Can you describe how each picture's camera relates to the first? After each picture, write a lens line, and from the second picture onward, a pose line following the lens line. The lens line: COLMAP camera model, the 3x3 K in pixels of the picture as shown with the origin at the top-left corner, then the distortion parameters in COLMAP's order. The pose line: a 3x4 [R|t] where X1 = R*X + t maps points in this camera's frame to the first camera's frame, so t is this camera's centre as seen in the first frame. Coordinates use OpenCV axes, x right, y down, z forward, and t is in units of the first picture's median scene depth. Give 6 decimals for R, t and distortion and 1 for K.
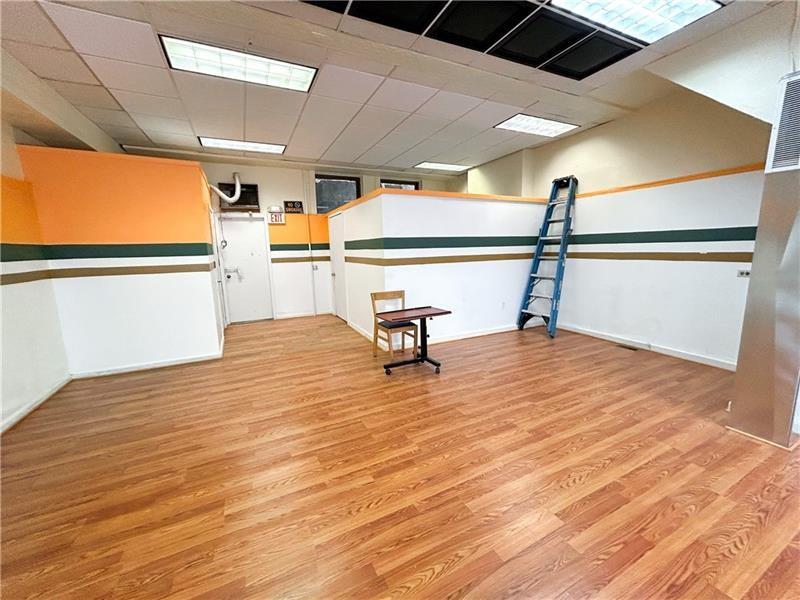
lens RADIAL K [[322.4, 0, 399.6], [0, 322.4, 303.5], [0, 0, 1]] dist [0.000703, 0.000116]
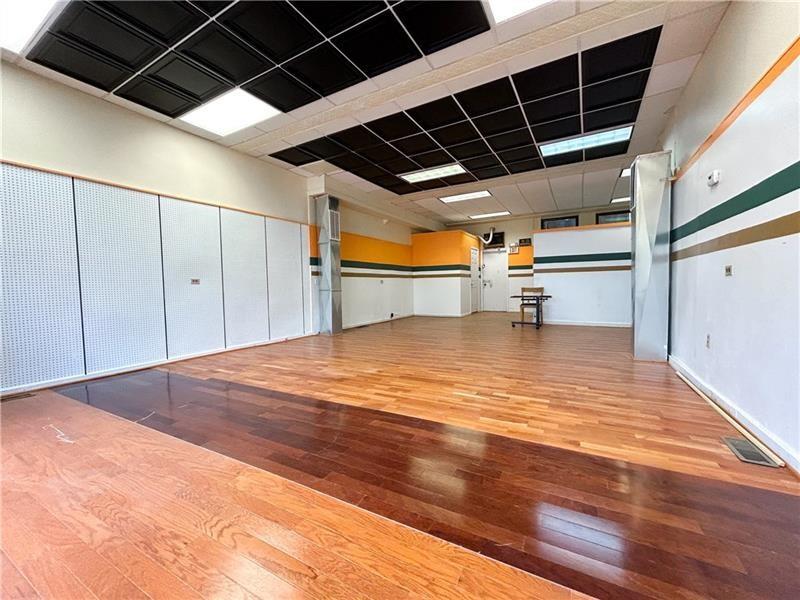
lens RADIAL K [[322.4, 0, 399.7], [0, 322.4, 299.5], [0, 0, 1]] dist [0.000703, 0.000116]
pose [[0.569906, 0.049718, -0.820204, 0.721540], [-0.137918, 0.989795, -0.035832, 0.137834], [0.810053, 0.133542, 0.570948, -0.417463]]
